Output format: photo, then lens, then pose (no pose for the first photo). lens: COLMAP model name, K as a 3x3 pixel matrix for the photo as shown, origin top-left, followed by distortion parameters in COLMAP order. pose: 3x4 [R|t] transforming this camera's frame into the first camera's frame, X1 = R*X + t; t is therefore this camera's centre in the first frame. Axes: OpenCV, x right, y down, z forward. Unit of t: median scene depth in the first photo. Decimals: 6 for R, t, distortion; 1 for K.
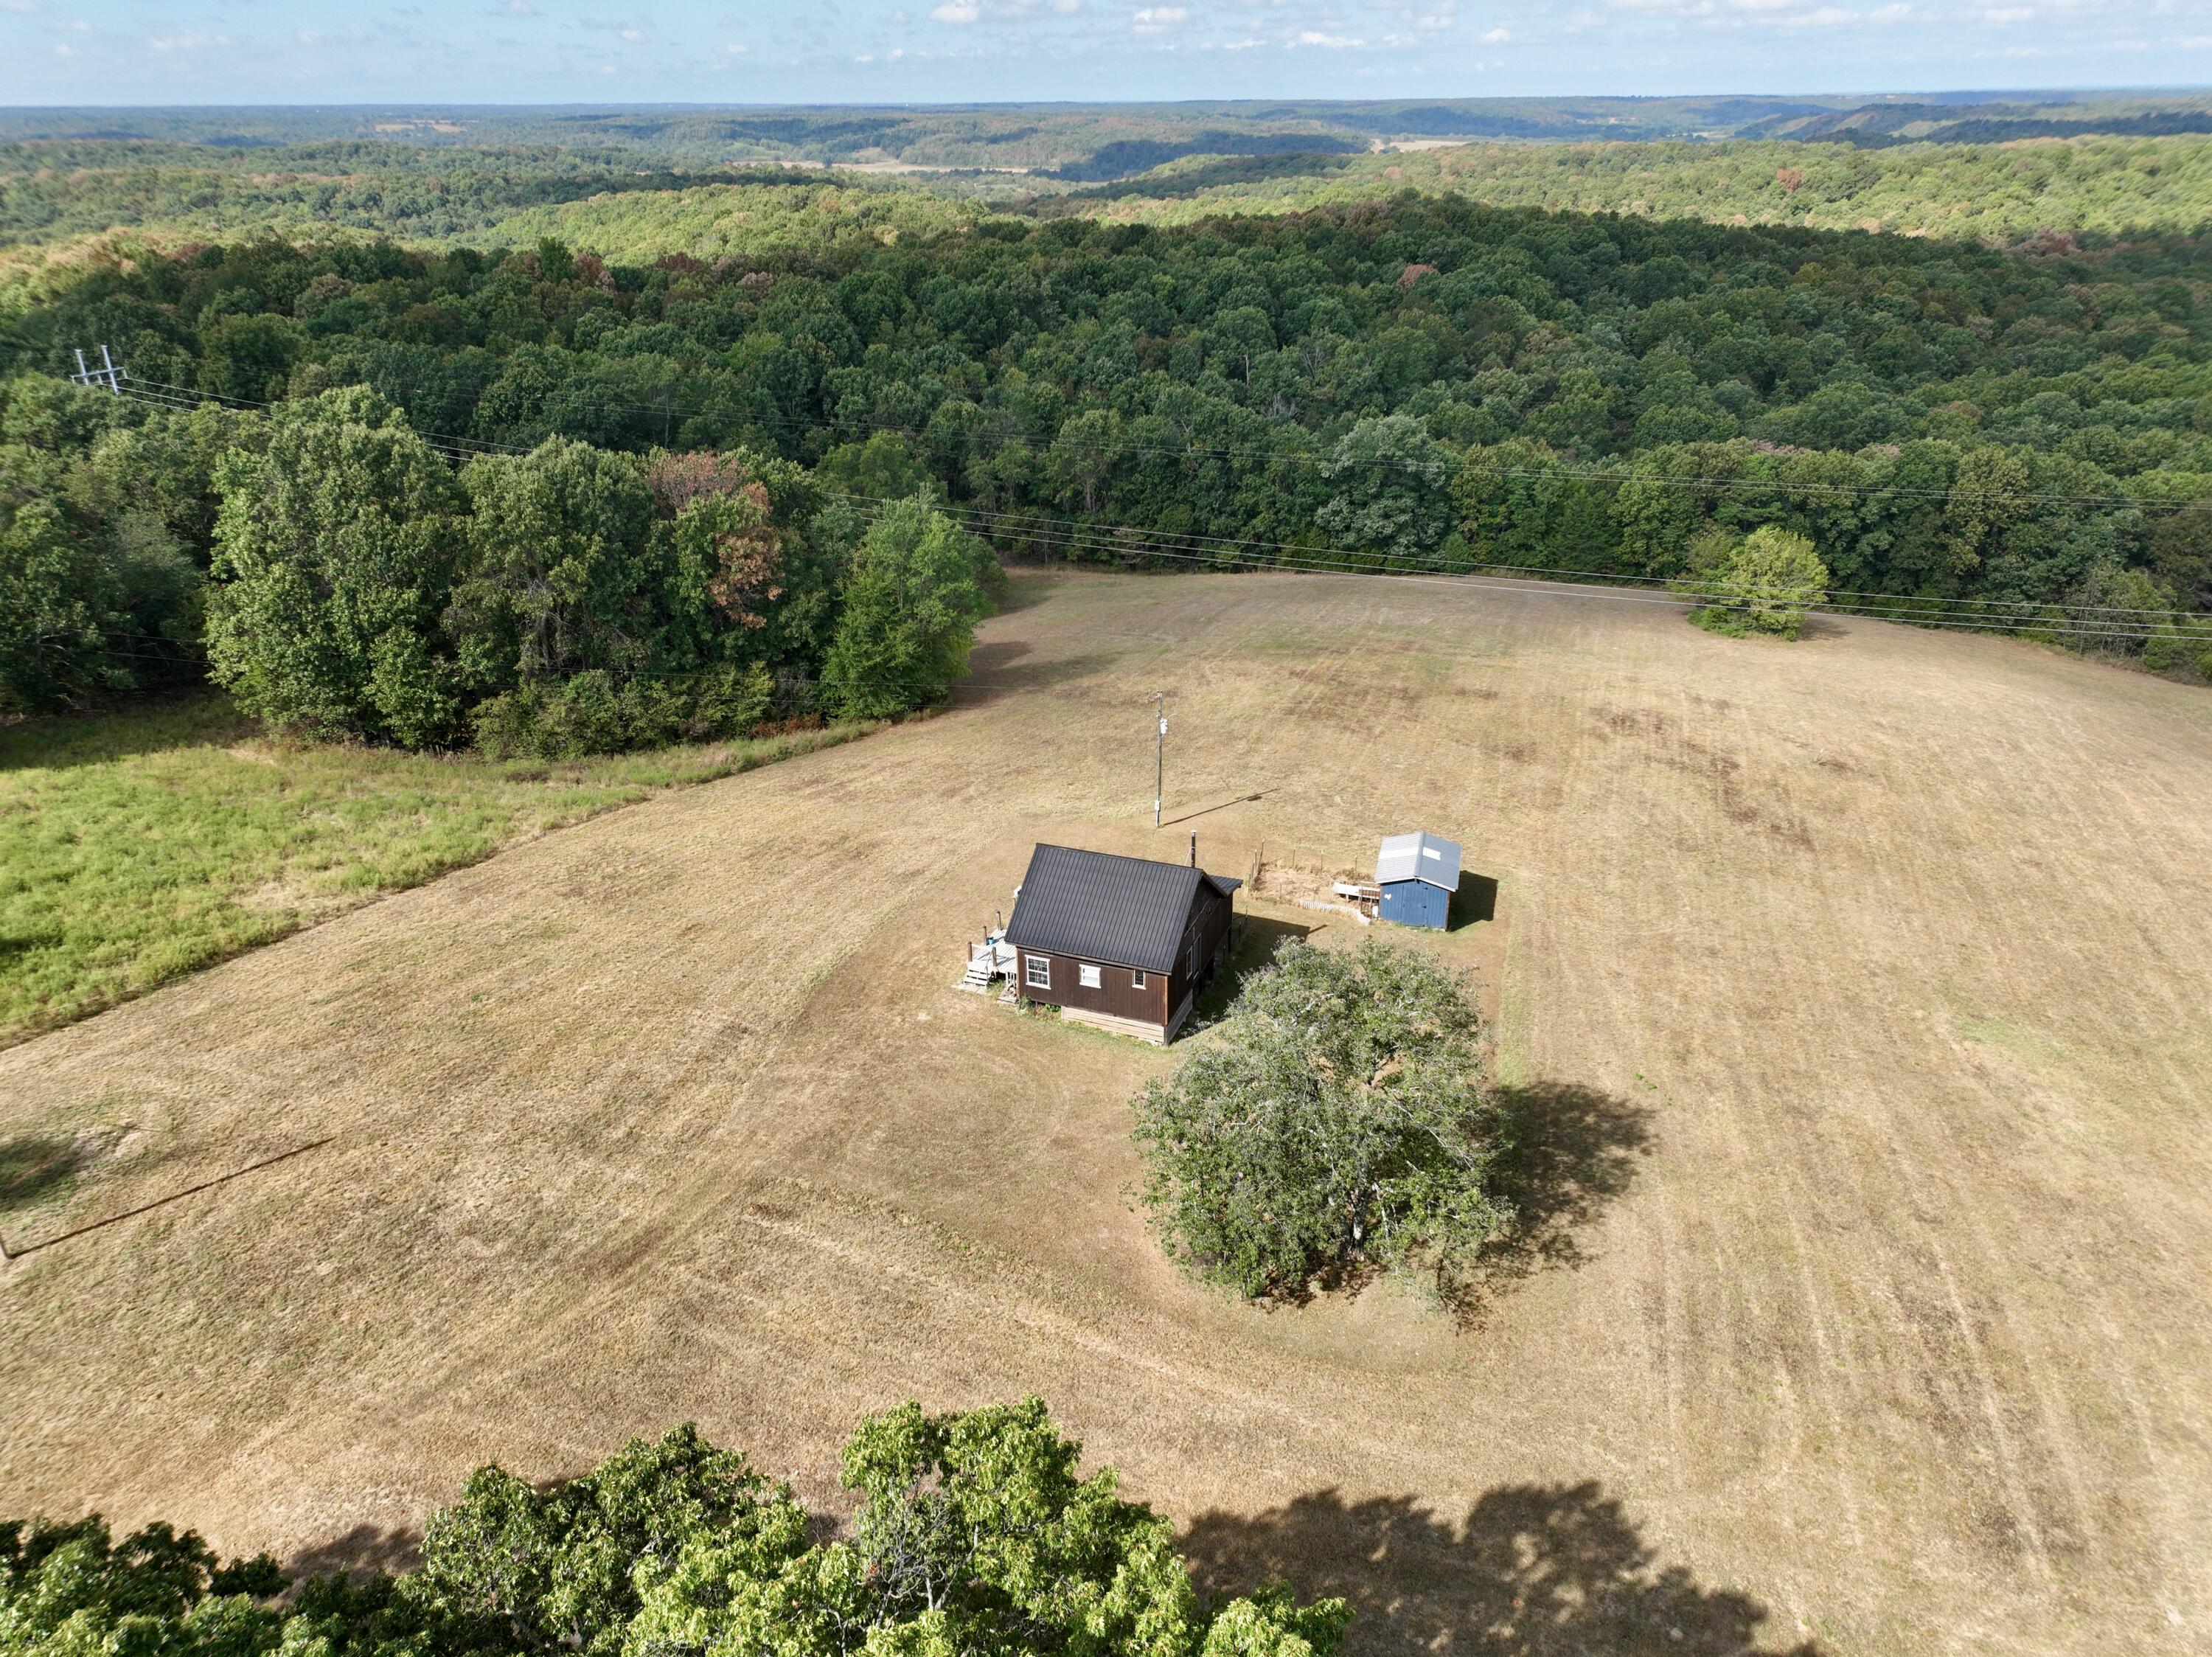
lens RADIAL K [[1553.9, 0, 1113.9], [0, 1553.9, 825.5], [0, 0, 1]] dist [0.007606, 0.000383]
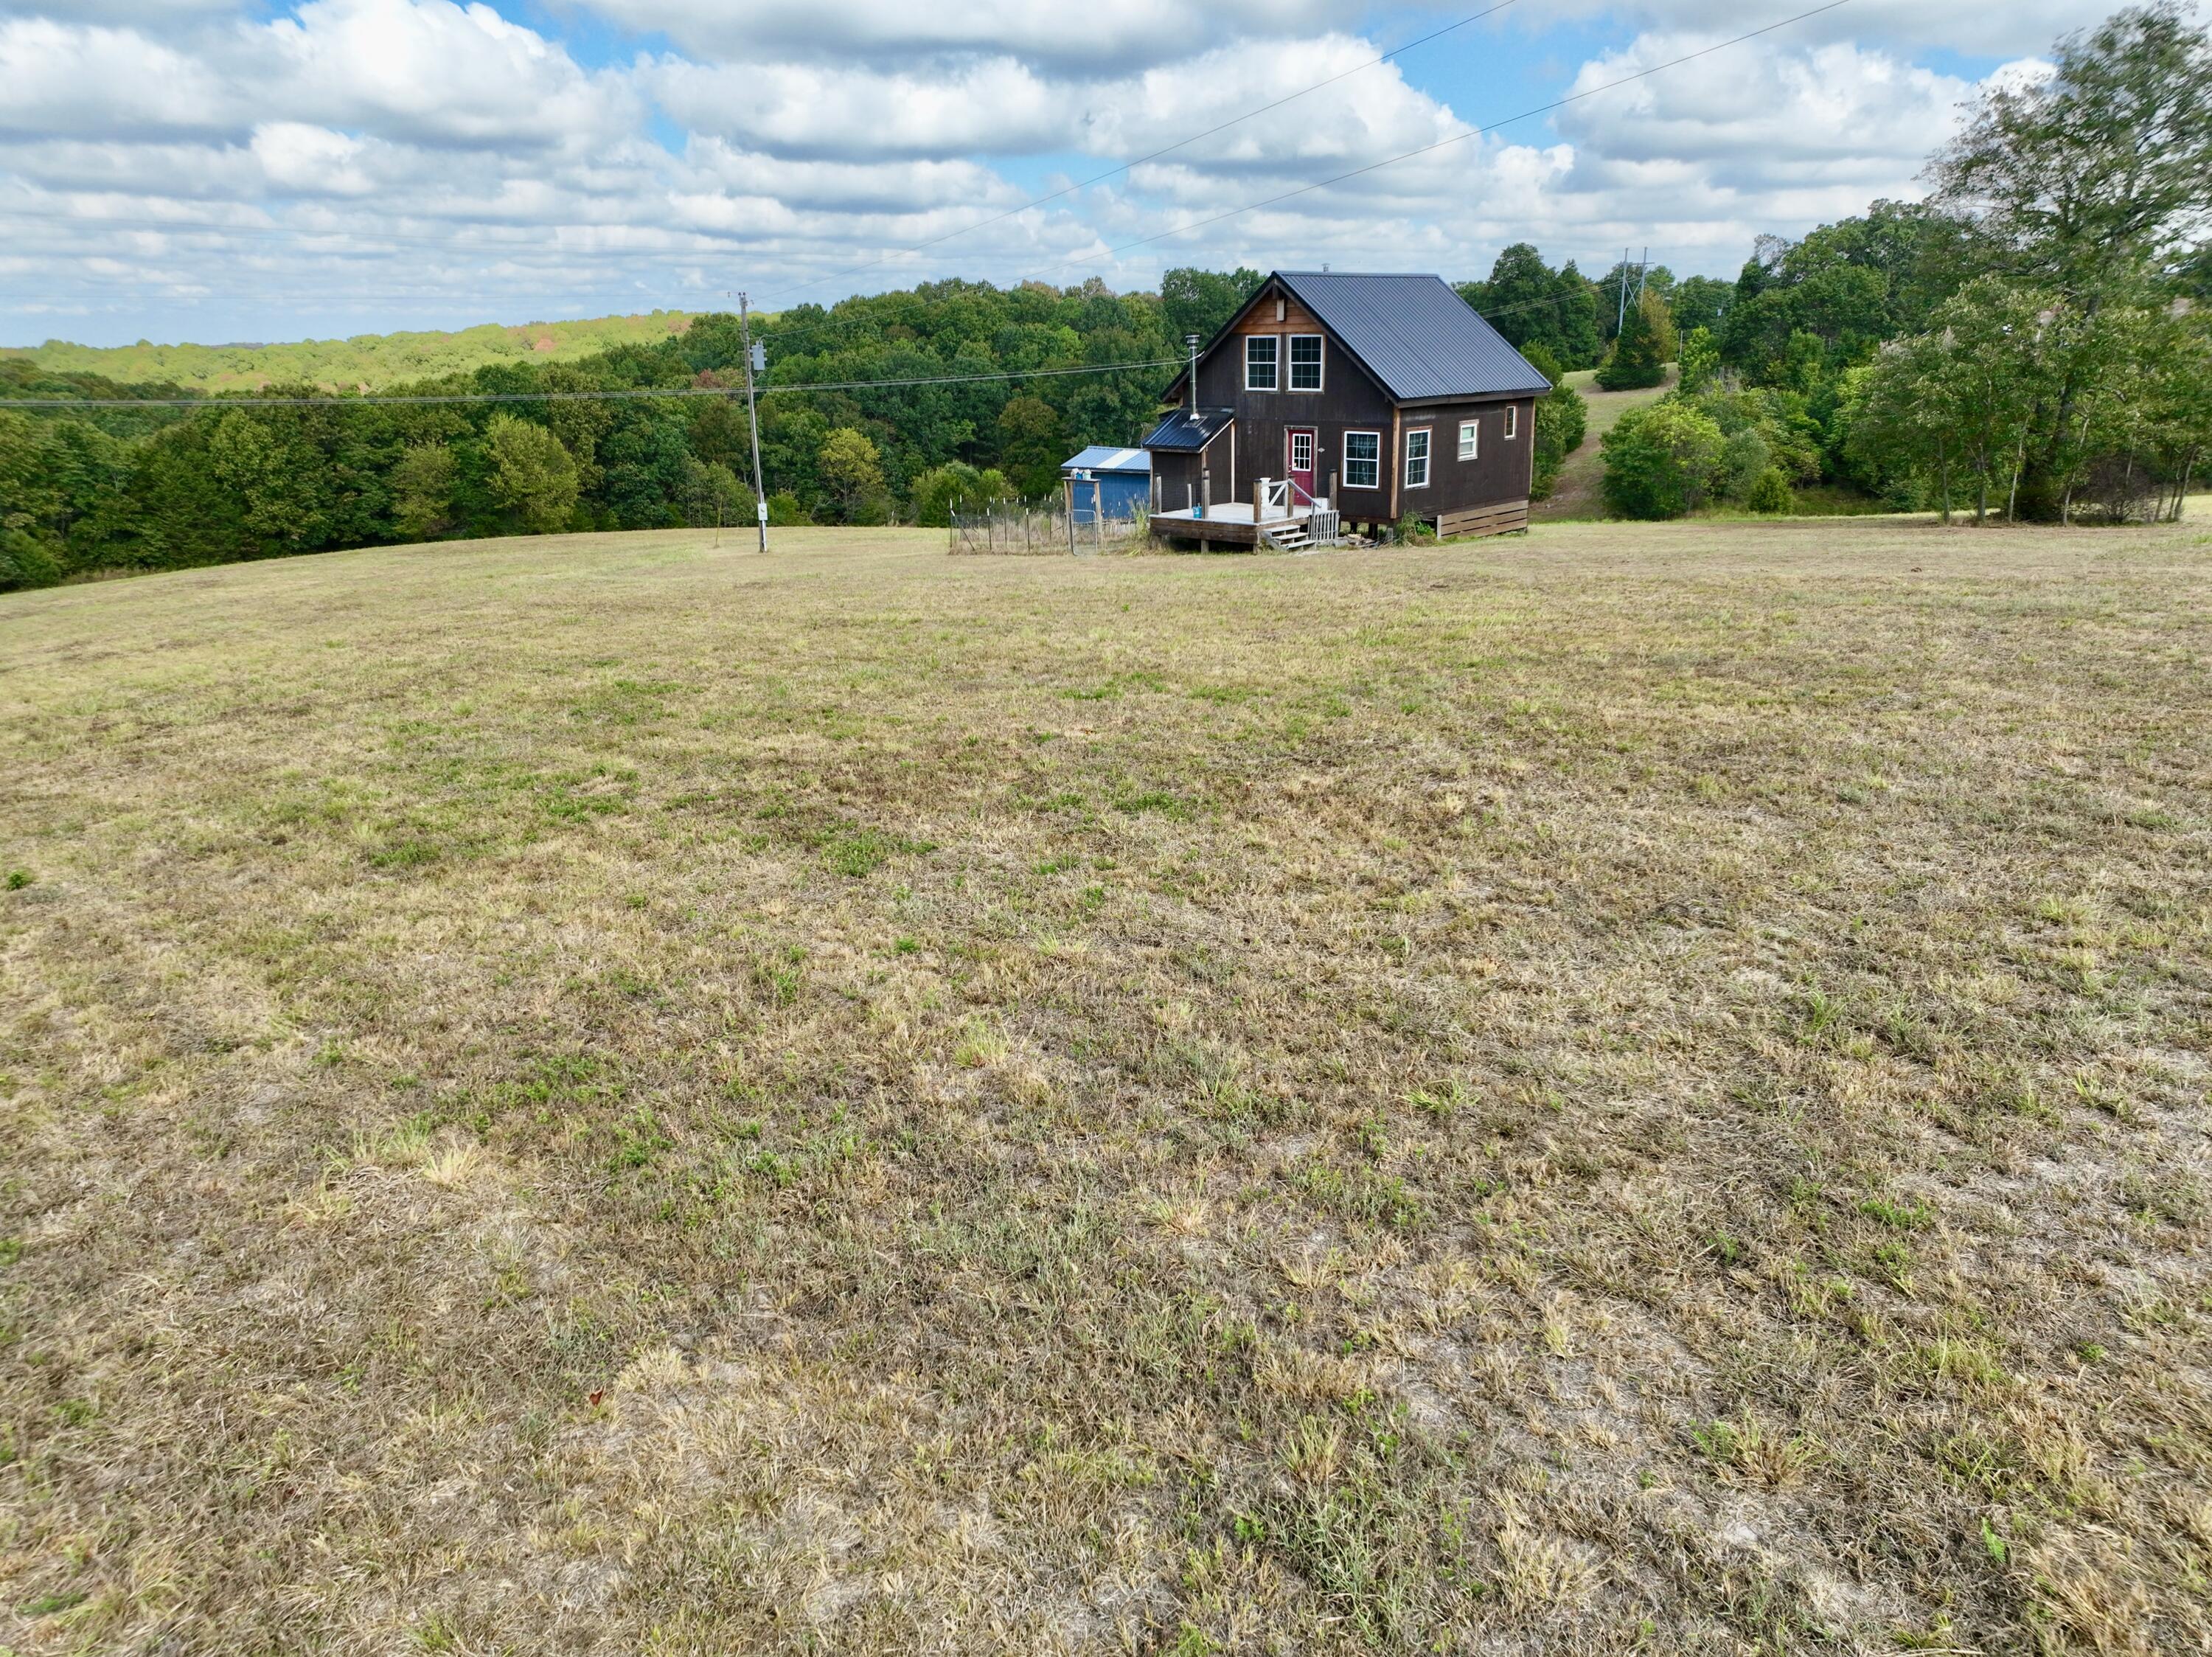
lens RADIAL K [[1553.9, 0, 1111.0], [0, 1553.9, 832.6], [0, 0, 1]] dist [0.007606, 0.000383]
pose [[0.351147, -0.283821, 0.892268, -0.394837], [0.411110, 0.902917, 0.125418, 0.062757], [-0.841240, 0.322780, 0.433738, 0.558800]]
